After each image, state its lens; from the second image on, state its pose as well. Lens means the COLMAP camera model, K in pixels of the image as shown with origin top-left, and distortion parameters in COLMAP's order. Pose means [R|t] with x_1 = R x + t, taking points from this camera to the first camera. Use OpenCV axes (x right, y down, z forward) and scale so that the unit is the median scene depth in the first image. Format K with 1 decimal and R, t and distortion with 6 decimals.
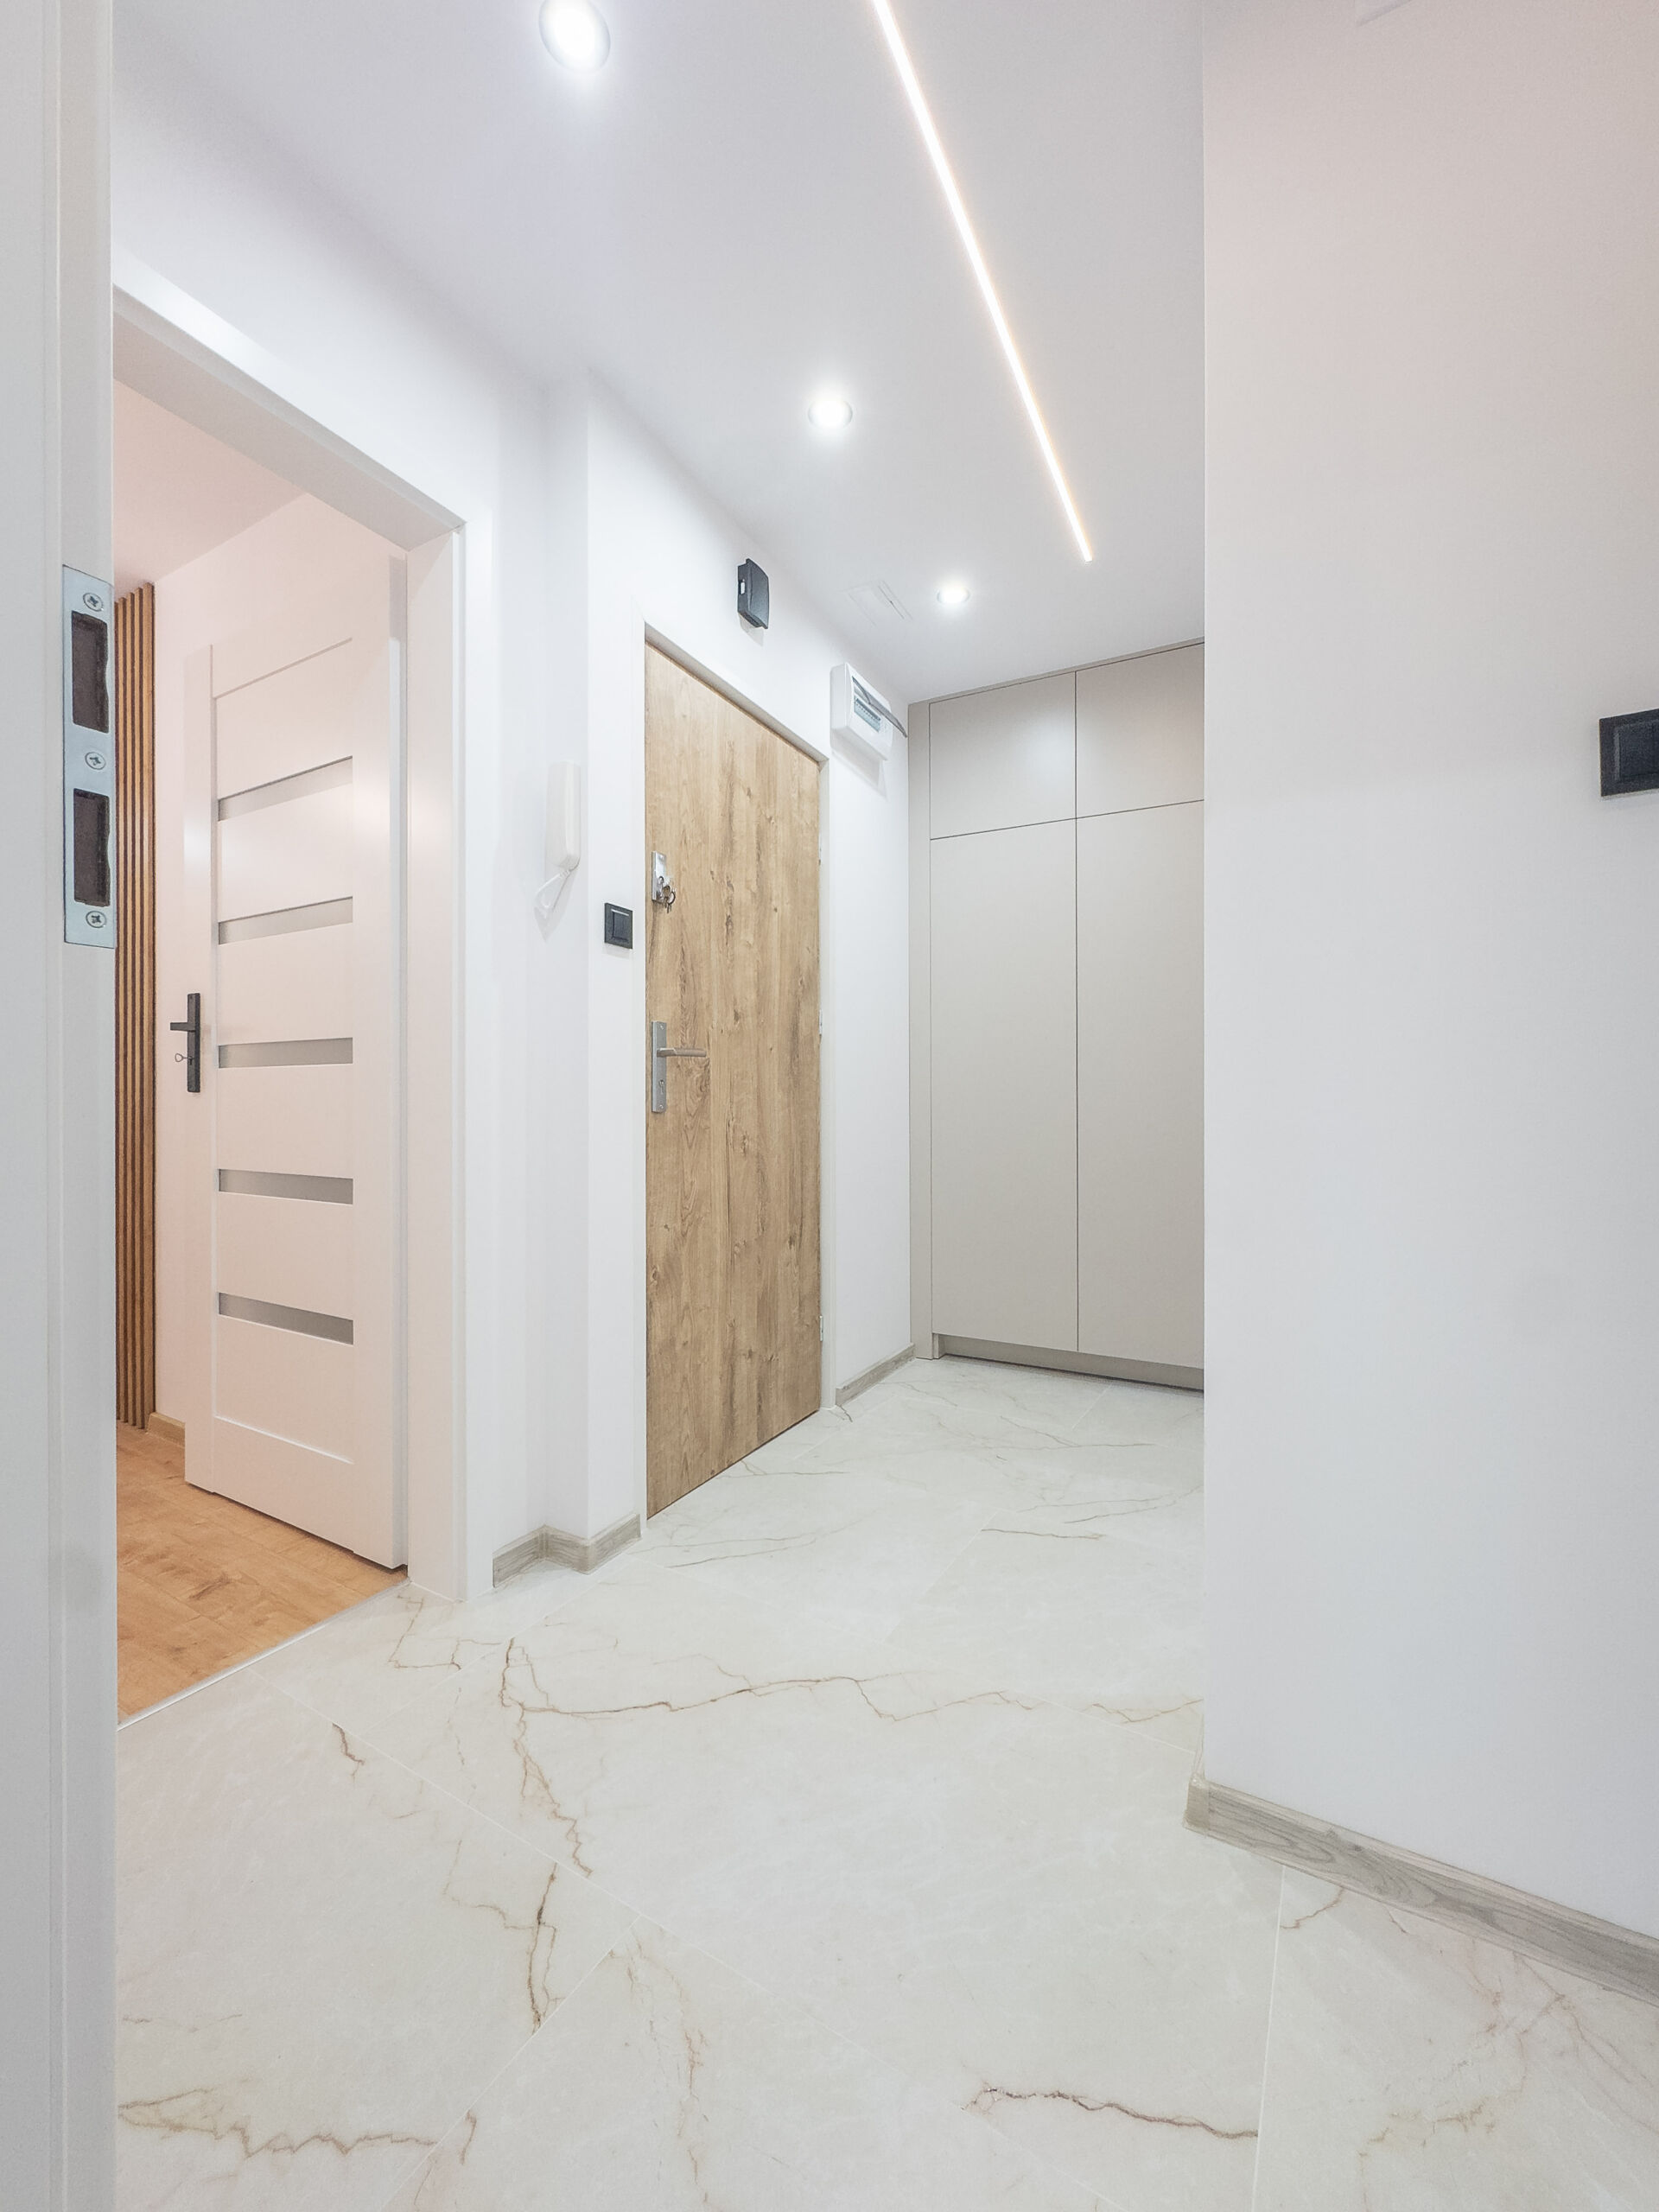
lens RADIAL K [[885.2, 0, 829.5], [0, 885.2, 1106.0], [0, 0, 1]] dist [0.000180, 0.000388]
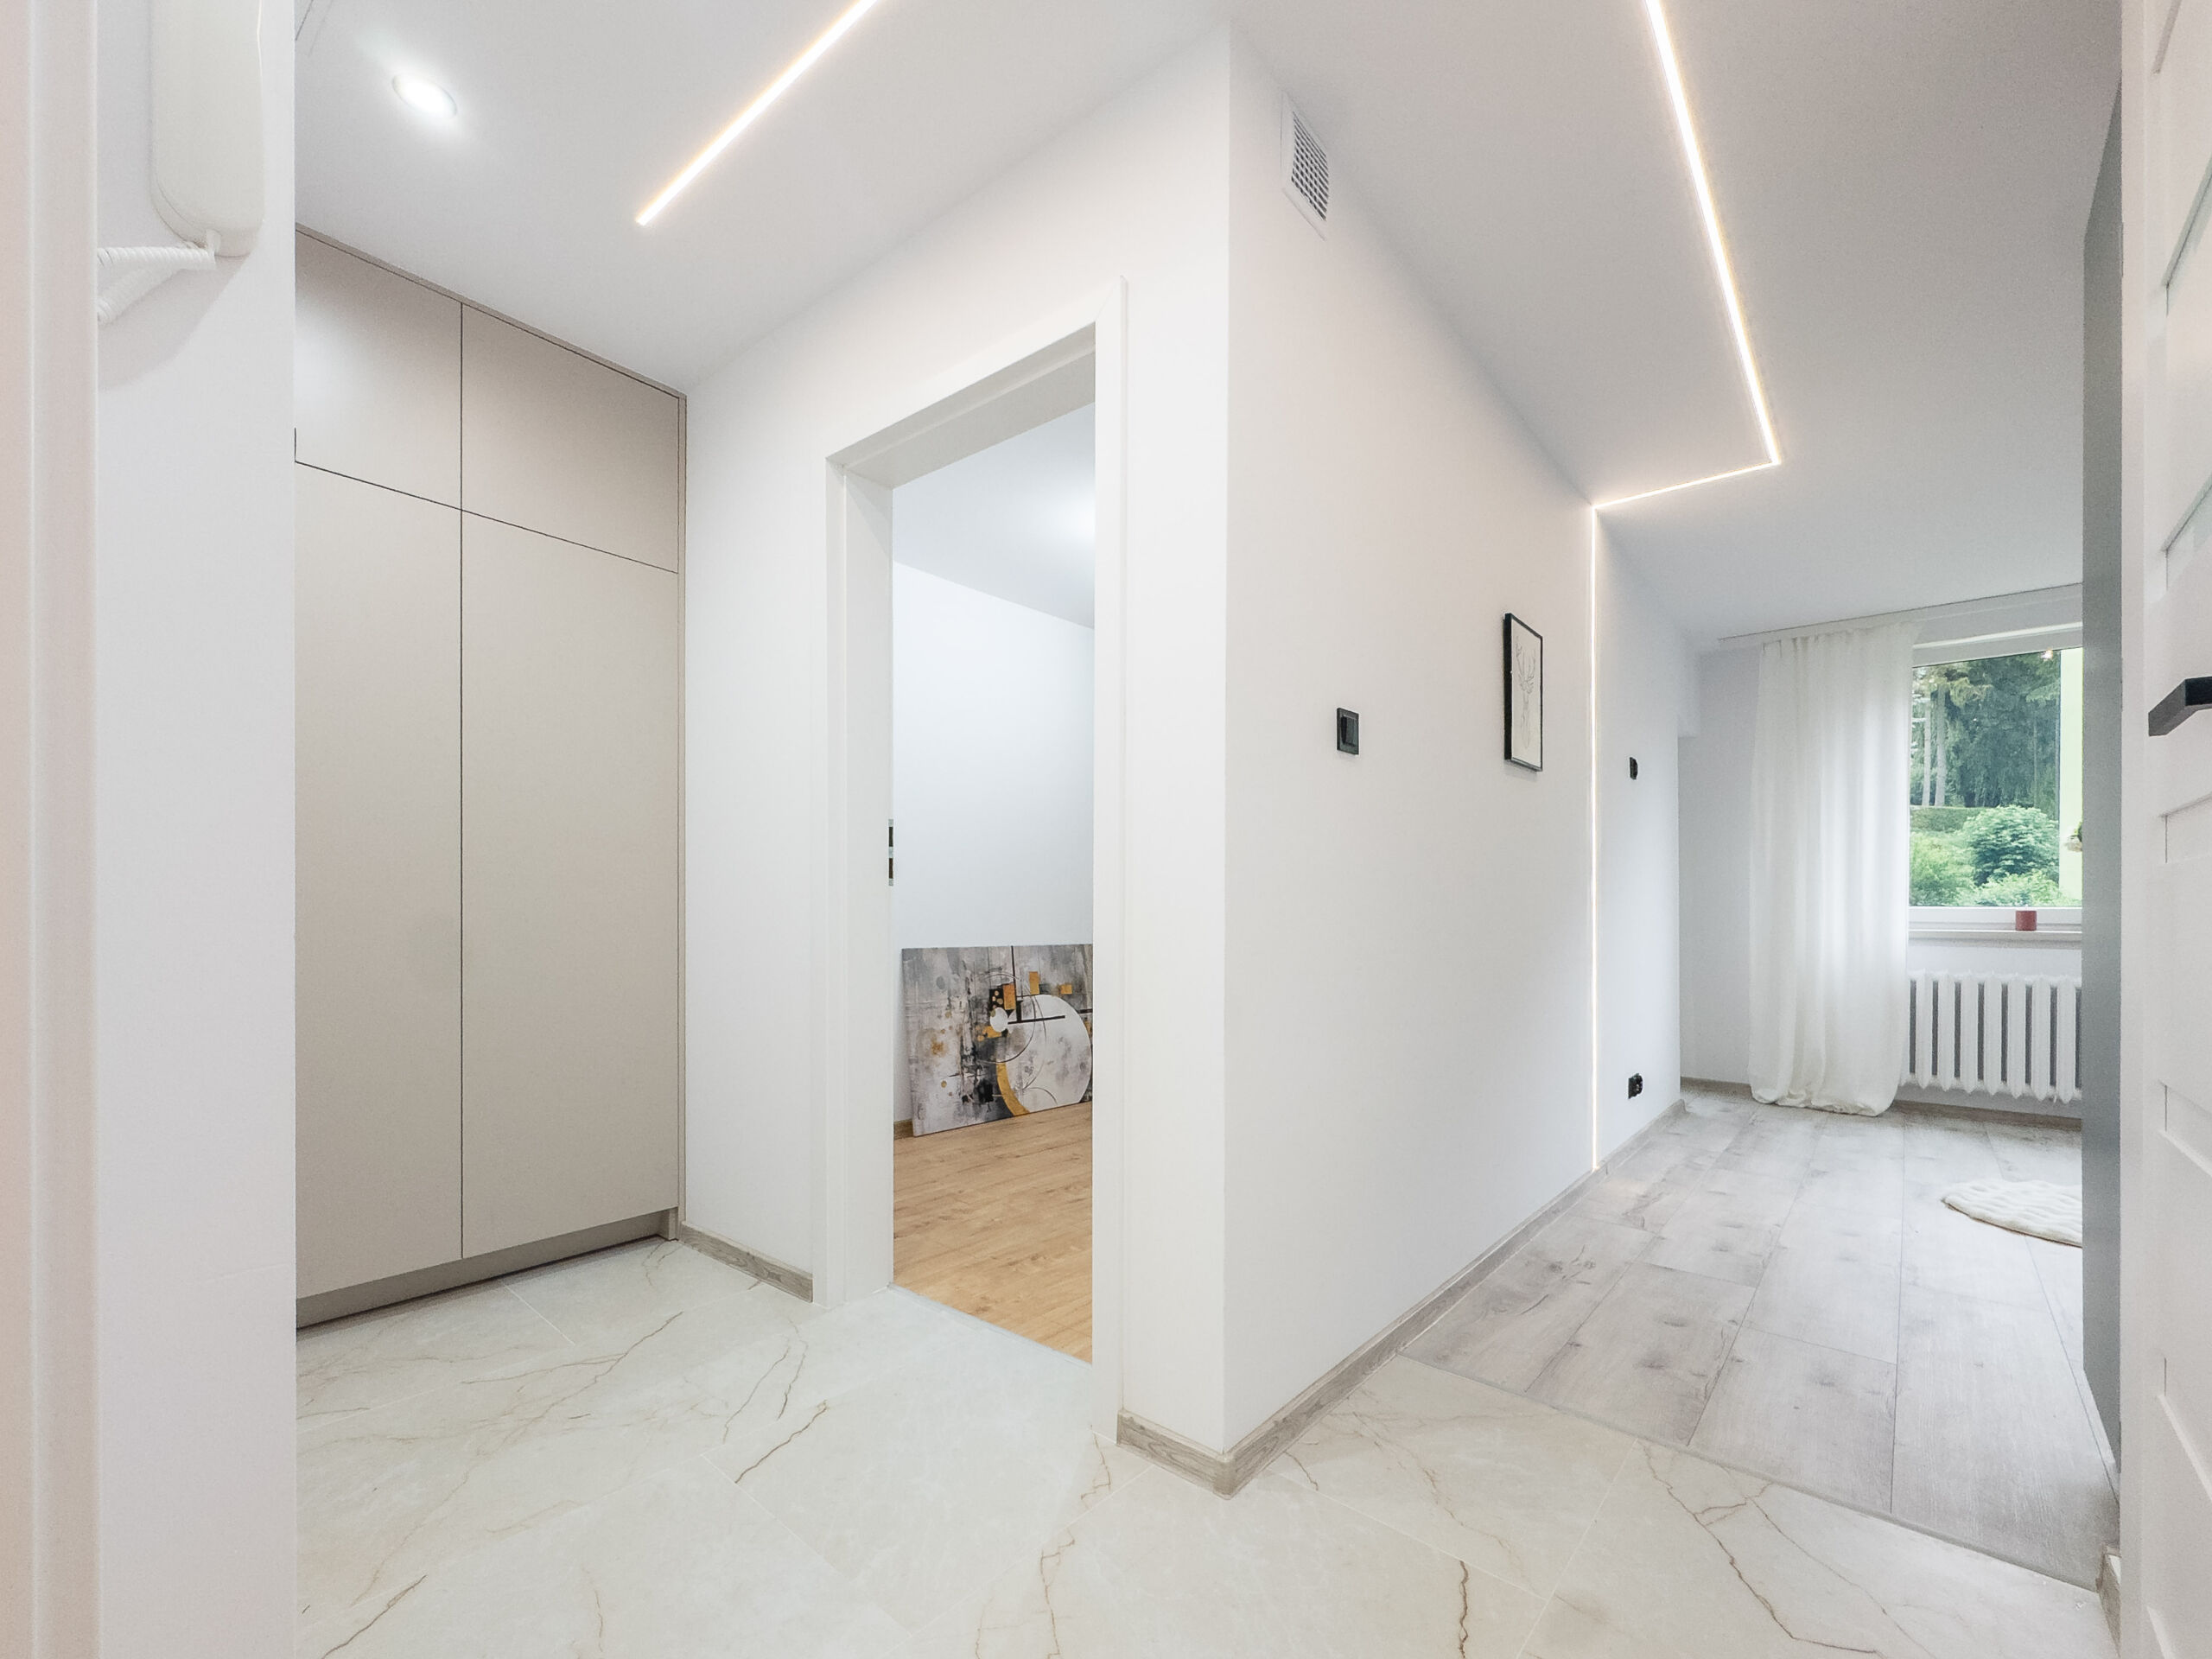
lens RADIAL K [[938.0, 0, 1095.8], [0, 938.0, 898.6], [0, 0, 1]] dist [0.000065, 0.000004]
pose [[0.203428, 0.003044, 0.979085, -0.505060], [-0.006760, 0.999976, -0.001704, -0.021696], [-0.979066, -0.006272, 0.203444, 0.485914]]
